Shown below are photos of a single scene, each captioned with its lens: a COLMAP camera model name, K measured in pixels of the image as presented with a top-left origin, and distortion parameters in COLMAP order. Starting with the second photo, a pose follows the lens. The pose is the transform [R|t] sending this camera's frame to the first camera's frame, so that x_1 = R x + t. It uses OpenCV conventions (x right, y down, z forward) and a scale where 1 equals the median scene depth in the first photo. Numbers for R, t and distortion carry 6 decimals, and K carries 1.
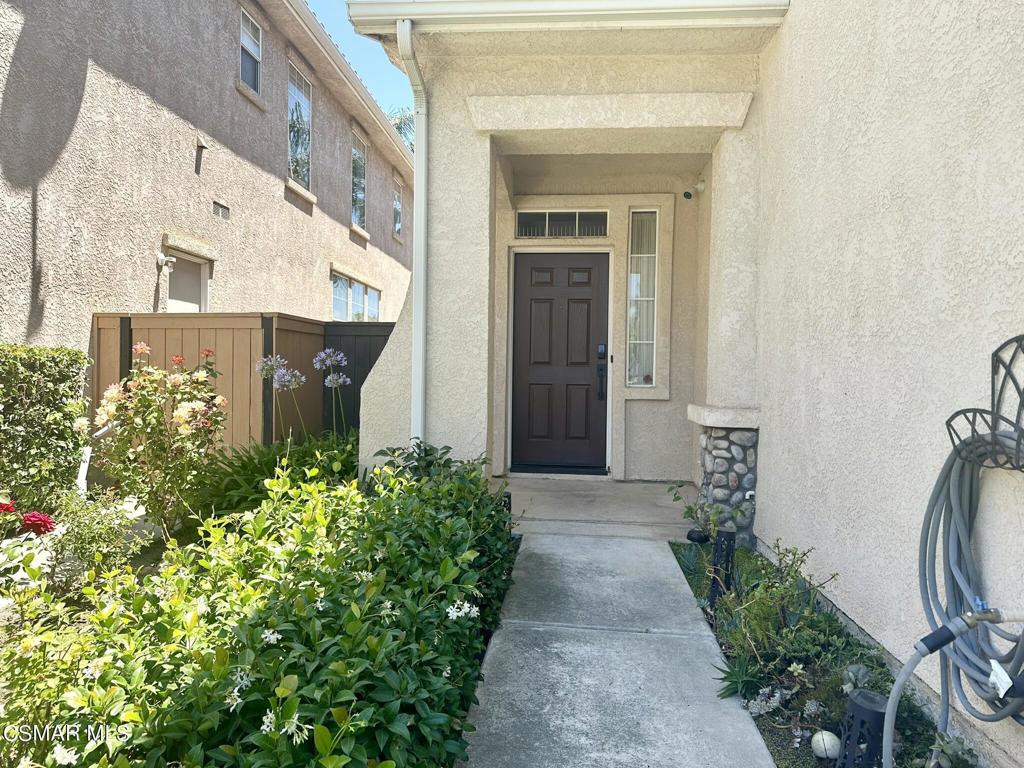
lens RADIAL K [[729.3, 0, 520.6], [0, 729.3, 378.5], [0, 0, 1]] dist [0.003168, -0.001822]
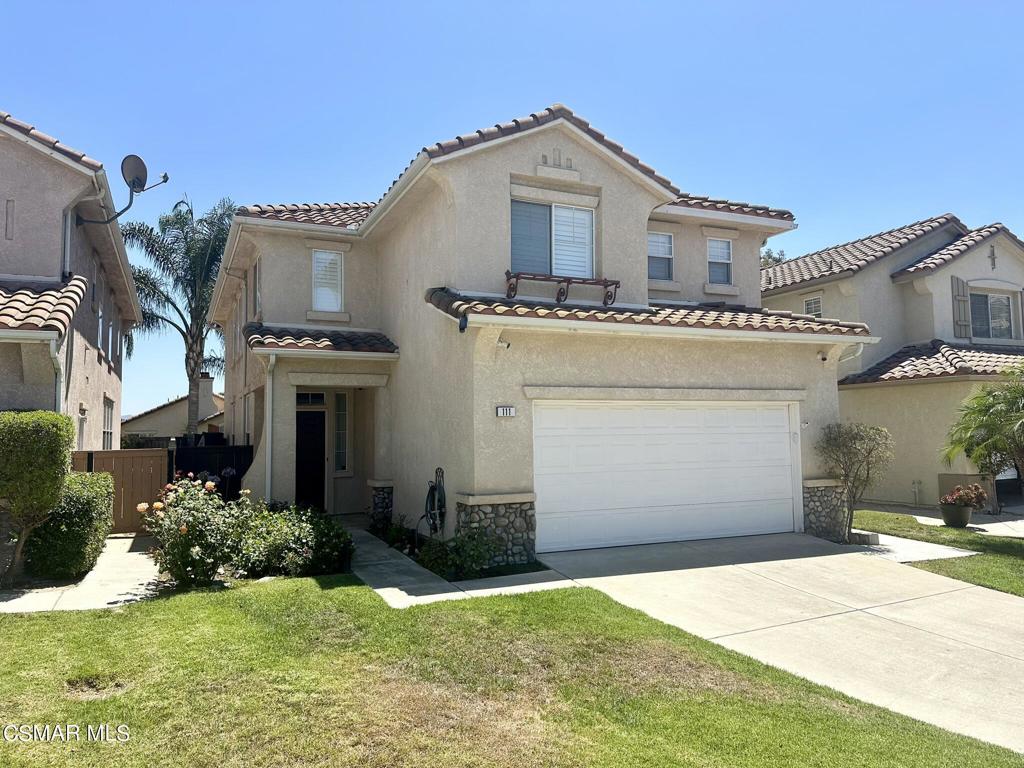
lens RADIAL K [[729.3, 0, 520.3], [0, 729.3, 384.8], [0, 0, 1]] dist [0.003168, -0.001822]
pose [[0.876785, 0.000552, 0.480883, -0.623353], [0.036114, 0.997100, -0.066990, -0.122837], [-0.479525, 0.076102, 0.874222, -1.806636]]
